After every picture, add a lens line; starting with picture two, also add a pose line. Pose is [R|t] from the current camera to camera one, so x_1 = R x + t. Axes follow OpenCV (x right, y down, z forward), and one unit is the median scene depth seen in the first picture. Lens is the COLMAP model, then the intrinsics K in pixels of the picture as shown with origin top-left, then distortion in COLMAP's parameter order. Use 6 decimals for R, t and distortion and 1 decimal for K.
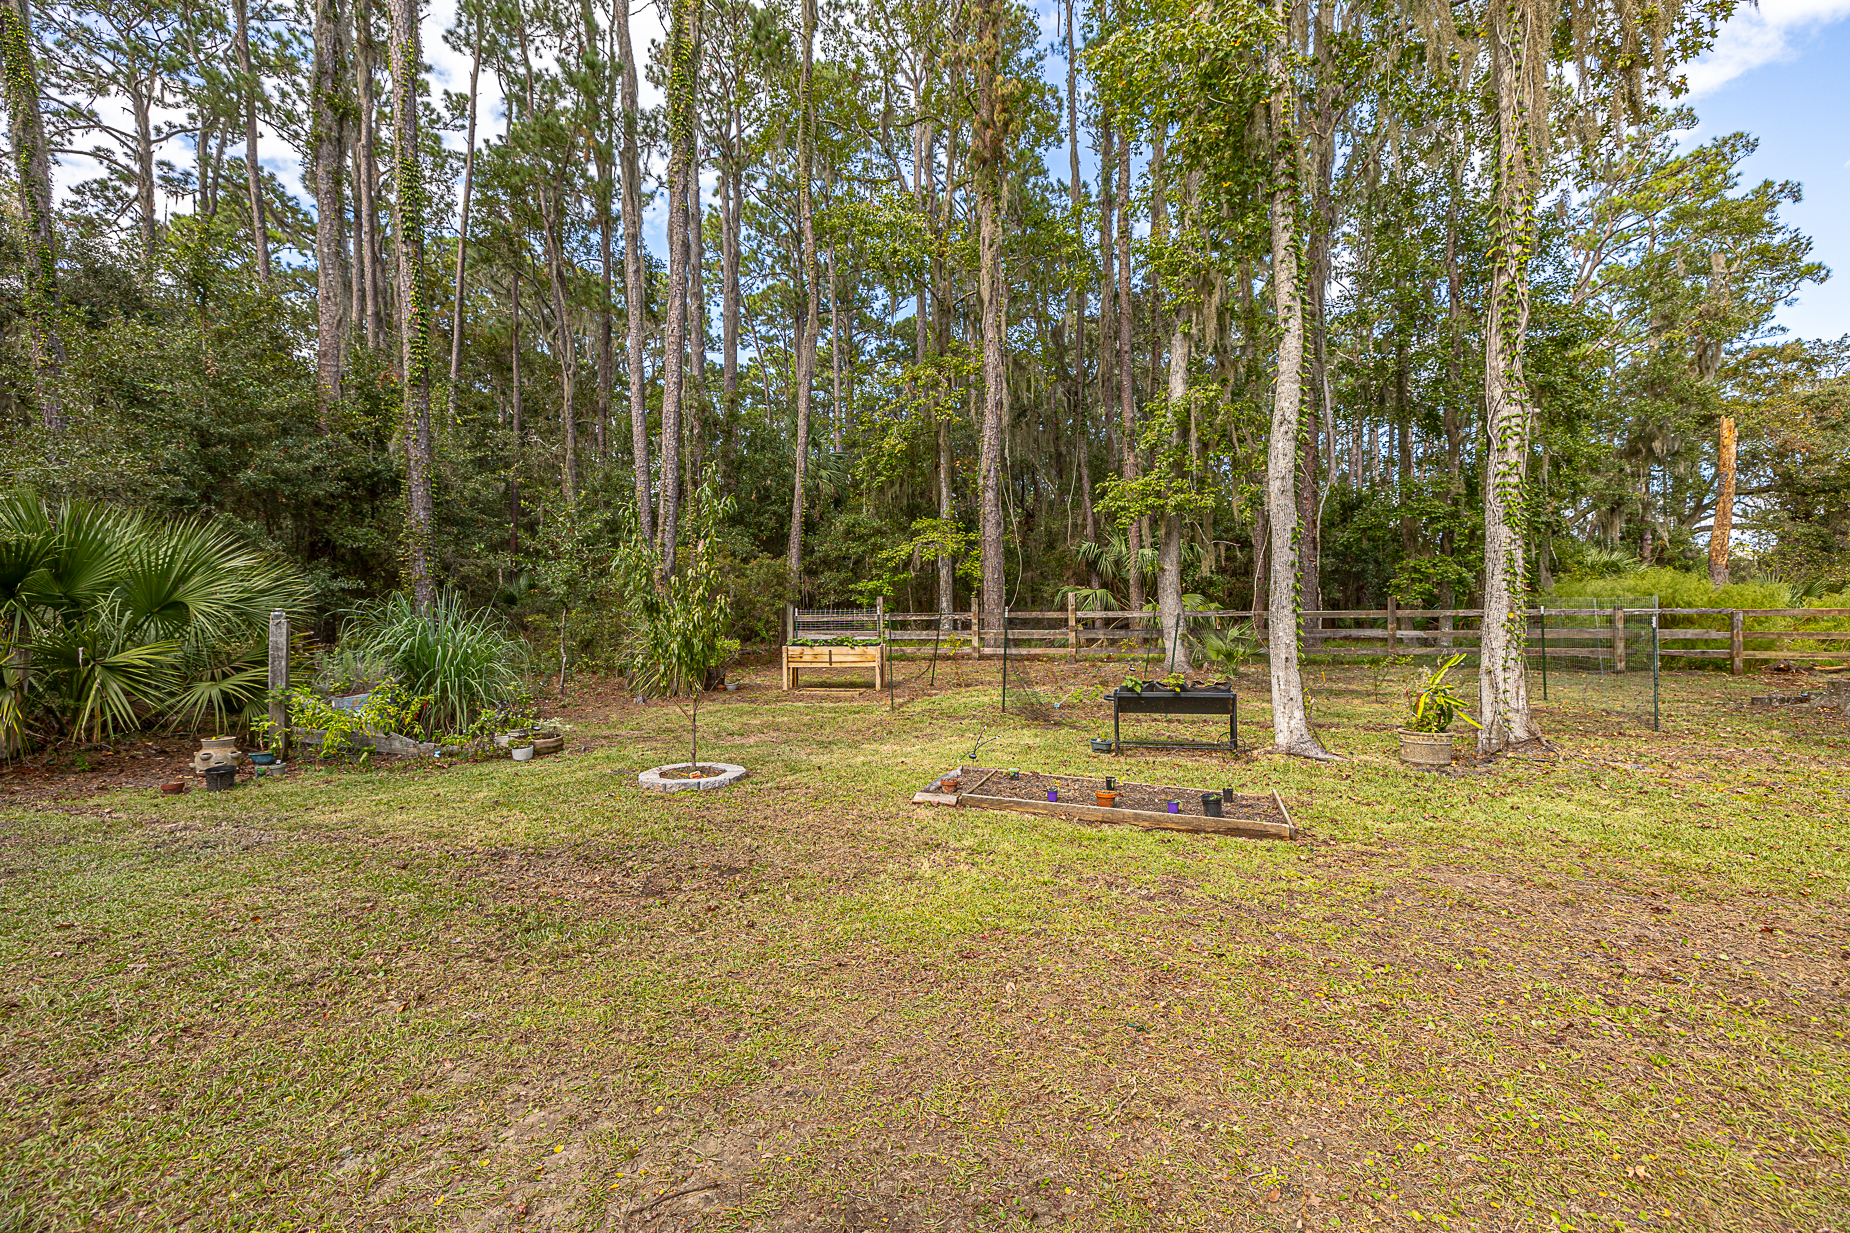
lens RADIAL K [[779.6, 0, 921.7], [0, 779.6, 612.3], [0, 0, 1]] dist [0.003093, -0.000535]
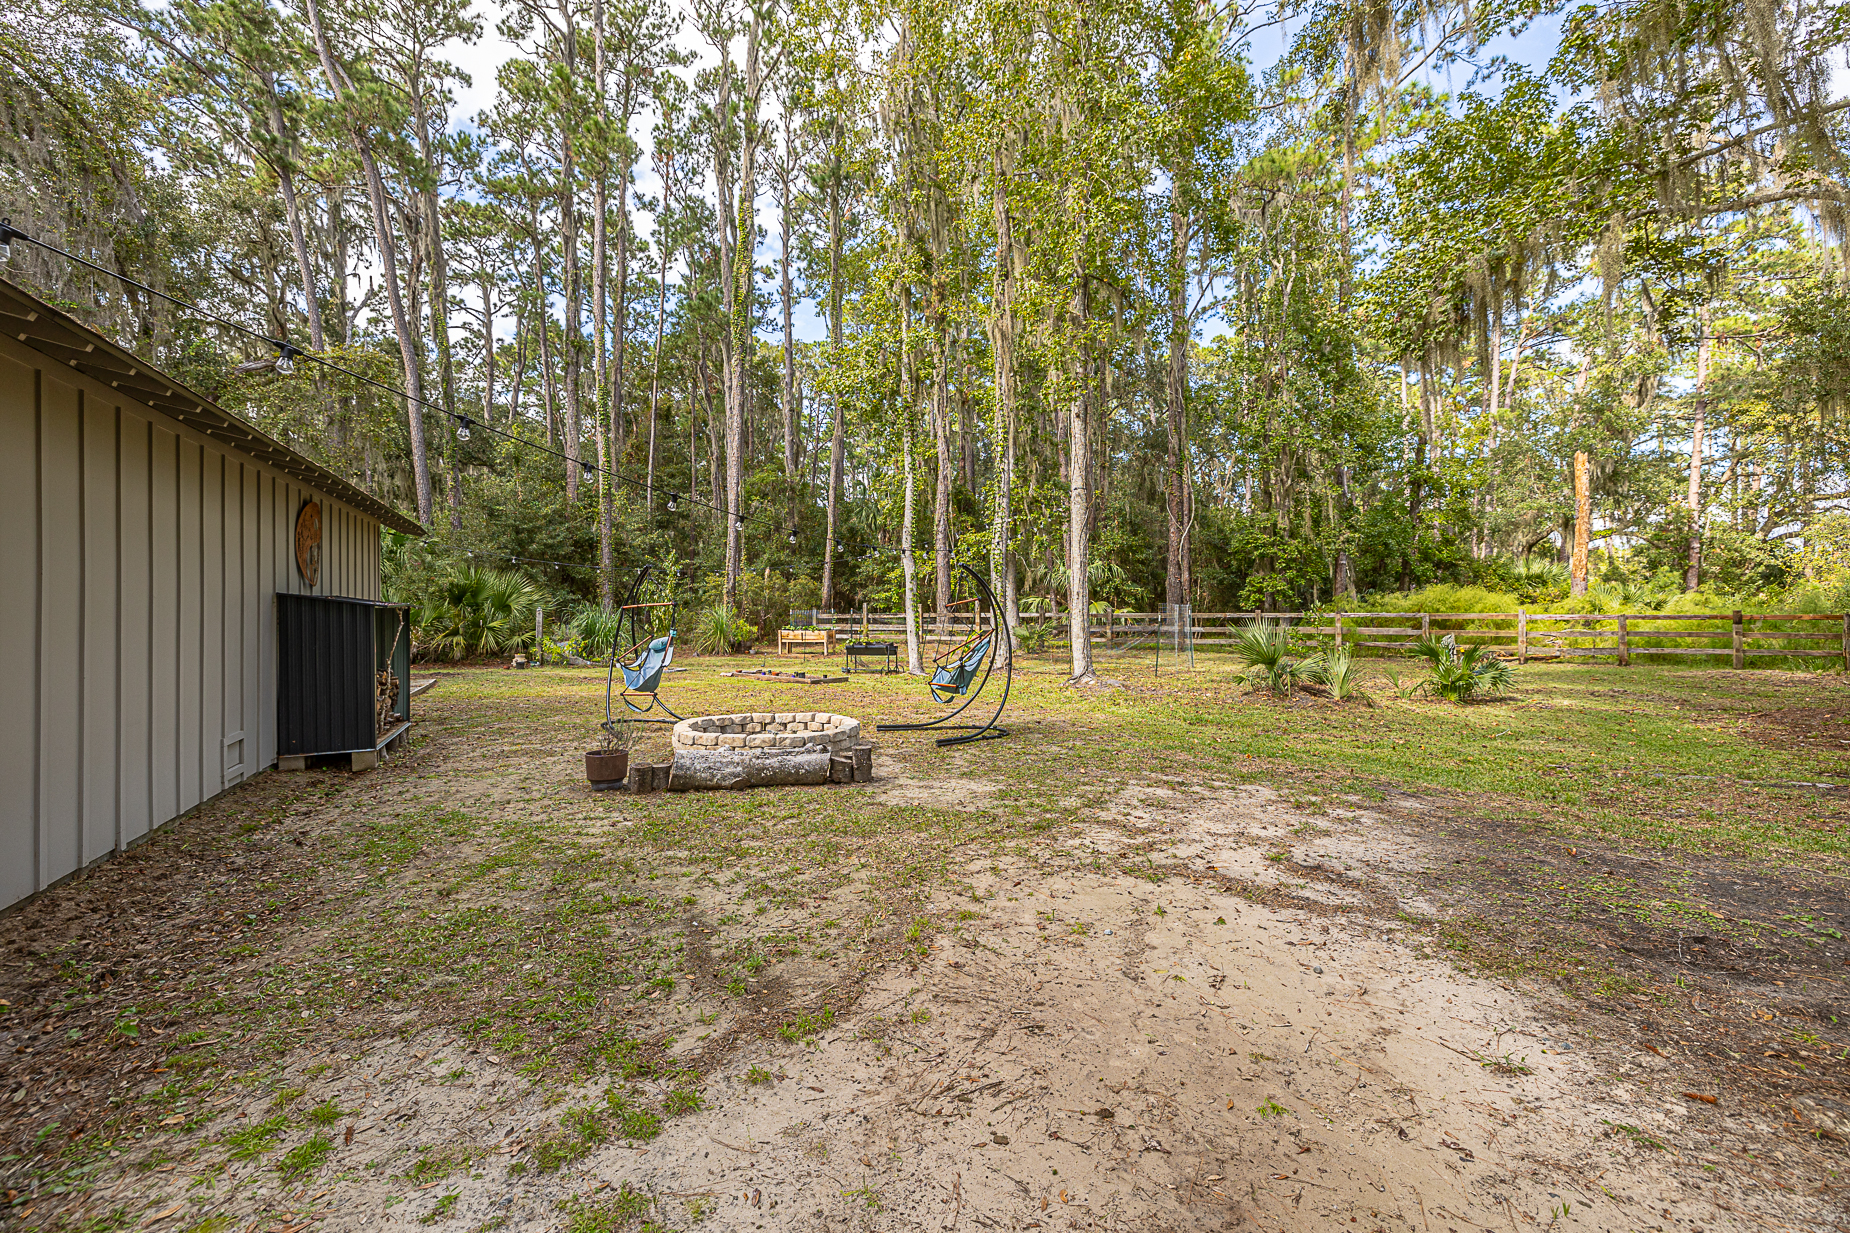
lens RADIAL K [[779.6, 0, 927.5], [0, 779.6, 621.1], [0, 0, 1]] dist [0.003093, -0.000535]
pose [[0.966069, 0.011636, -0.258022, 0.823801], [-0.008574, 0.999879, 0.012990, -0.004205], [0.258141, -0.010337, 0.966052, -0.886761]]
